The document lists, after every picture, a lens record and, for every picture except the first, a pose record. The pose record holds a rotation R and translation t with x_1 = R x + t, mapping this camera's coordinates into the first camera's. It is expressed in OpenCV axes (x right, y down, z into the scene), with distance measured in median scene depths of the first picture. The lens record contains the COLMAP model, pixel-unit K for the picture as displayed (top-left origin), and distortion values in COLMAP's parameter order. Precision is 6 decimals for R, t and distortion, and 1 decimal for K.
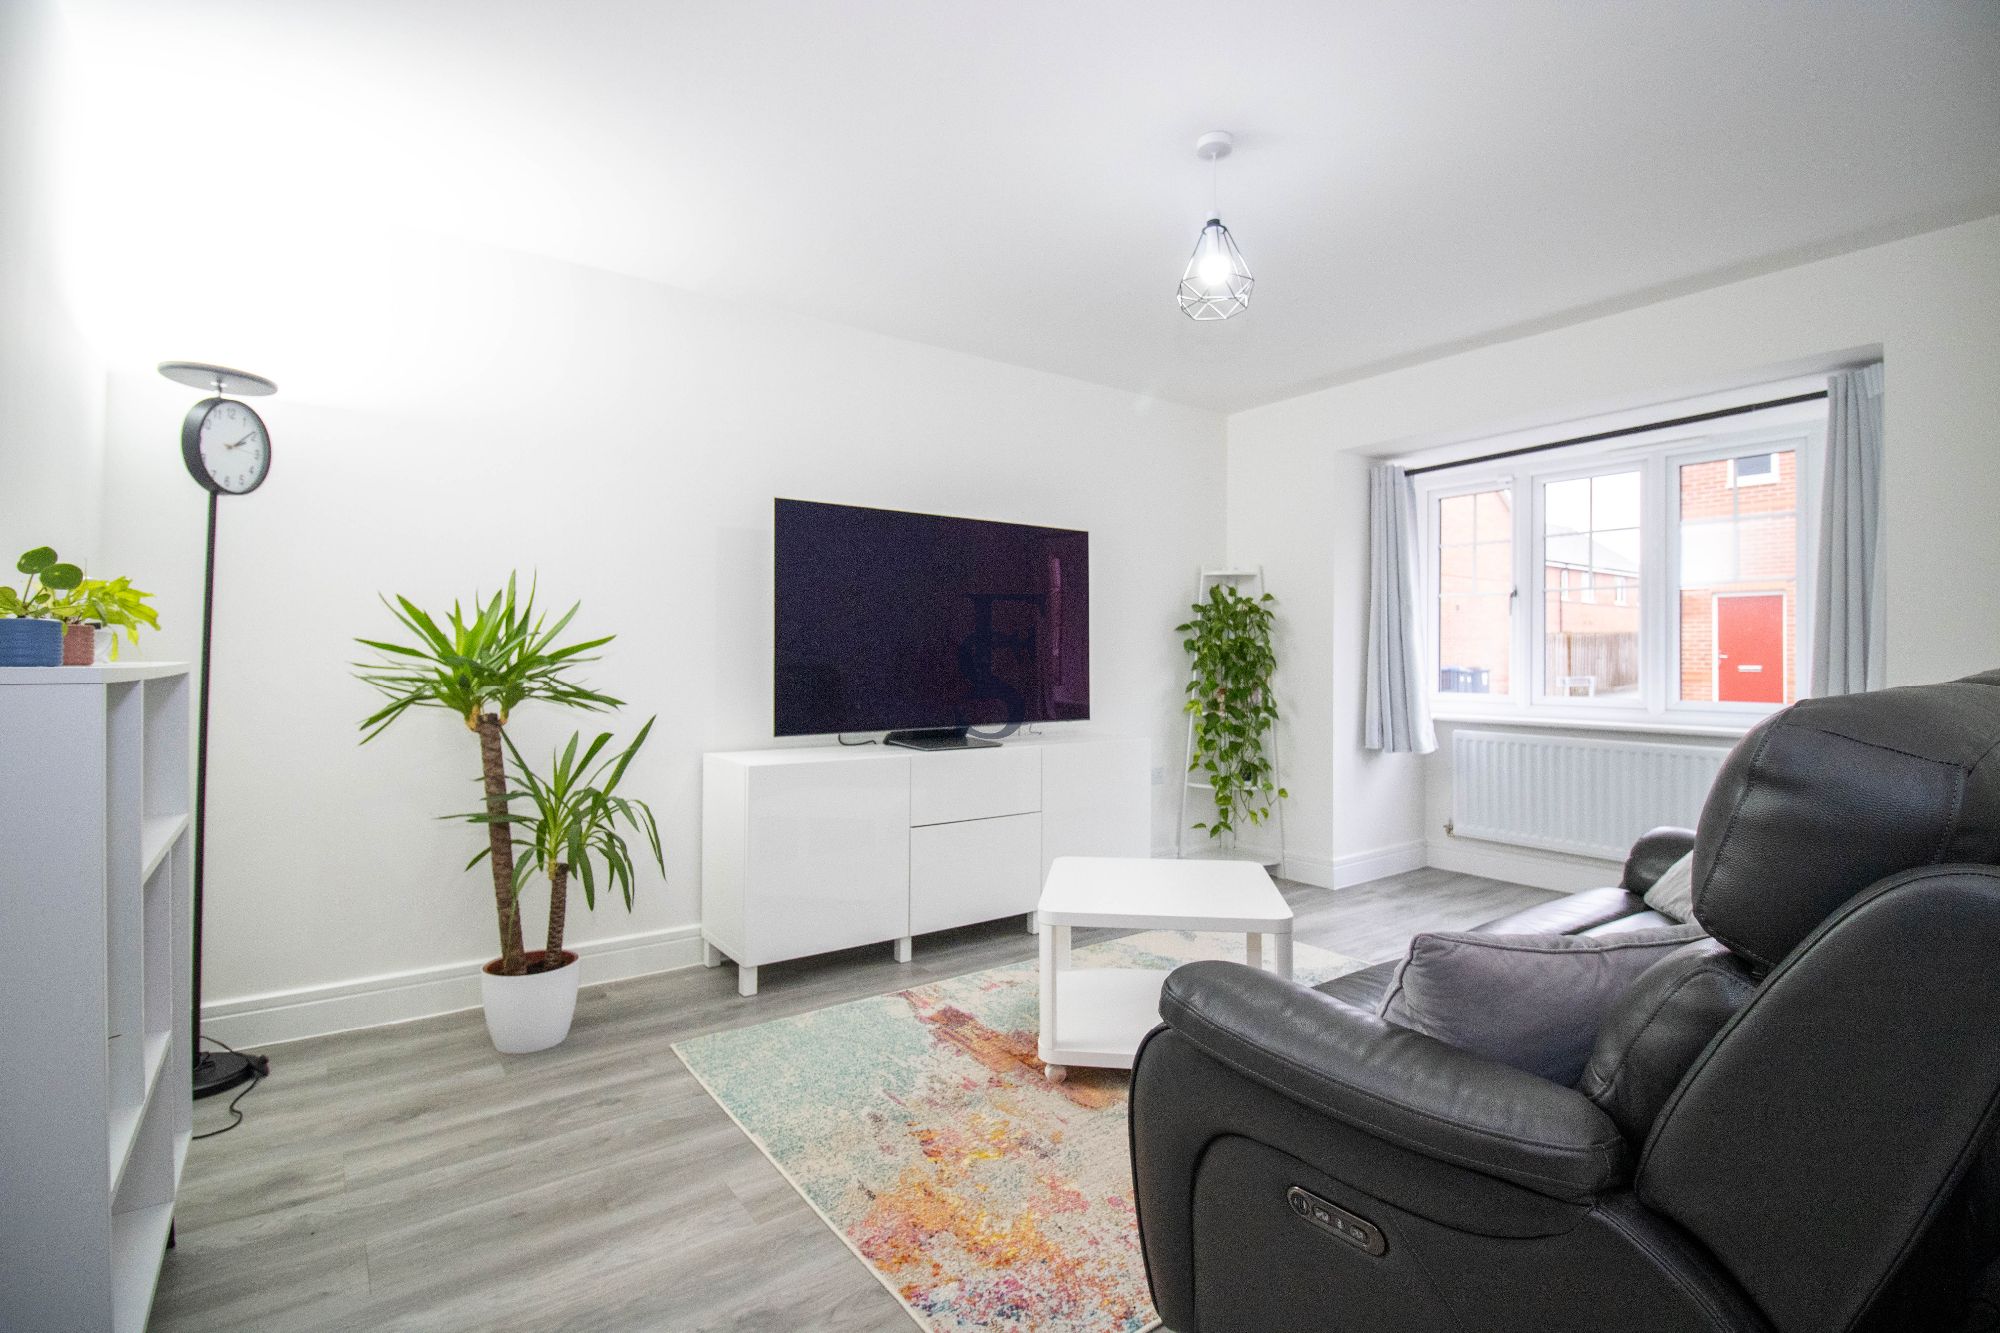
lens RADIAL K [[923.5, 0, 1010.0], [0, 923.5, 657.7], [0, 0, 1]] dist [-0.026232, -0.003175]
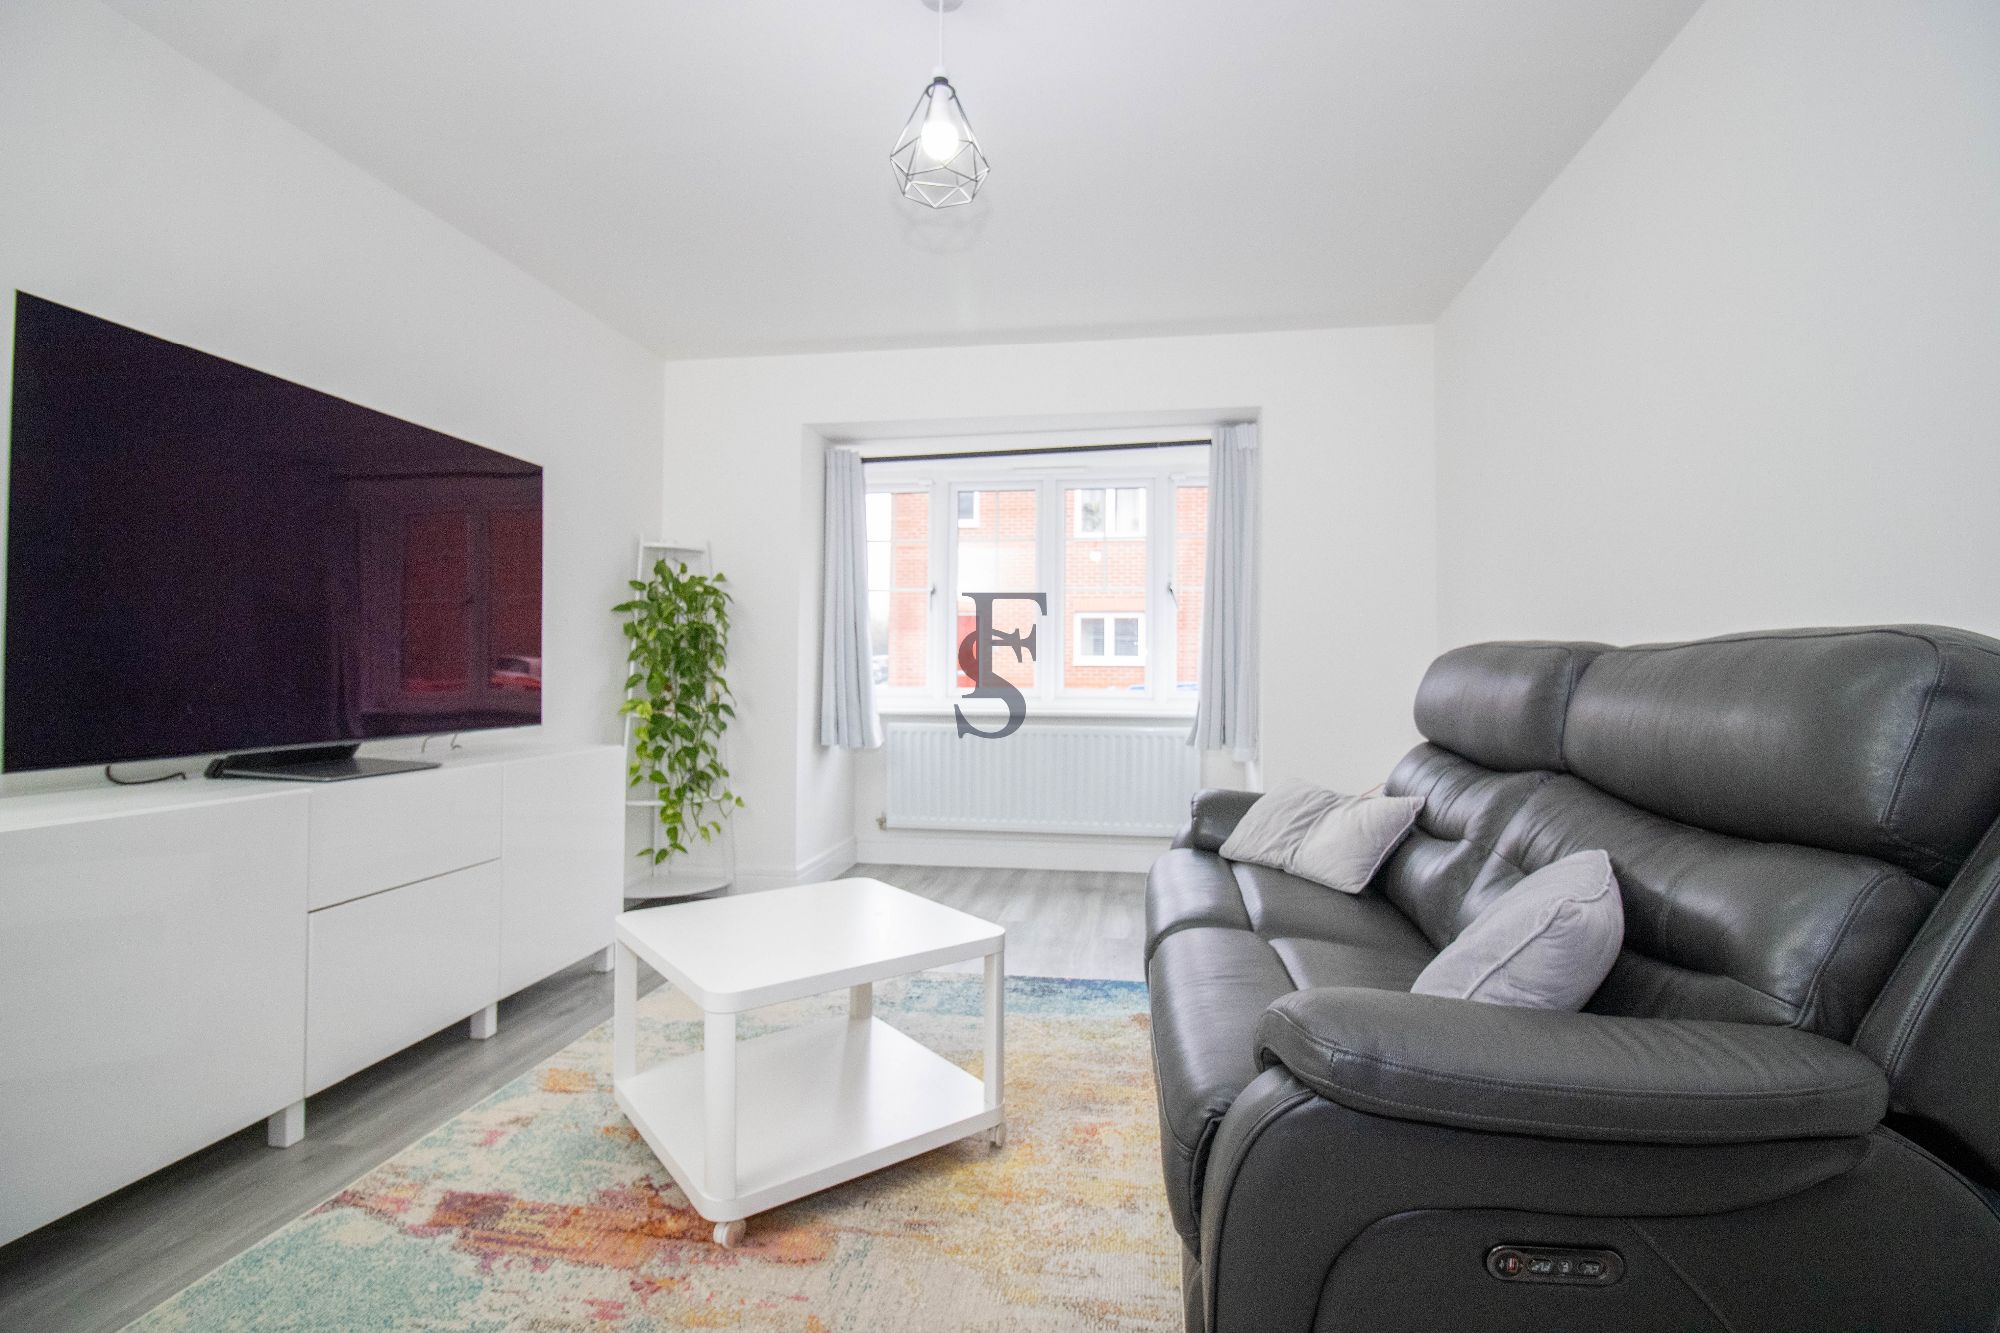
lens RADIAL K [[923.5, 0, 1002.5], [0, 923.5, 666.1], [0, 0, 1]] dist [-0.026232, -0.003175]
pose [[0.700852, 0.005298, 0.713287, -0.155183], [-0.003573, 0.999986, -0.003917, 0.020151], [-0.713298, 0.000197, 0.700861, 0.206775]]
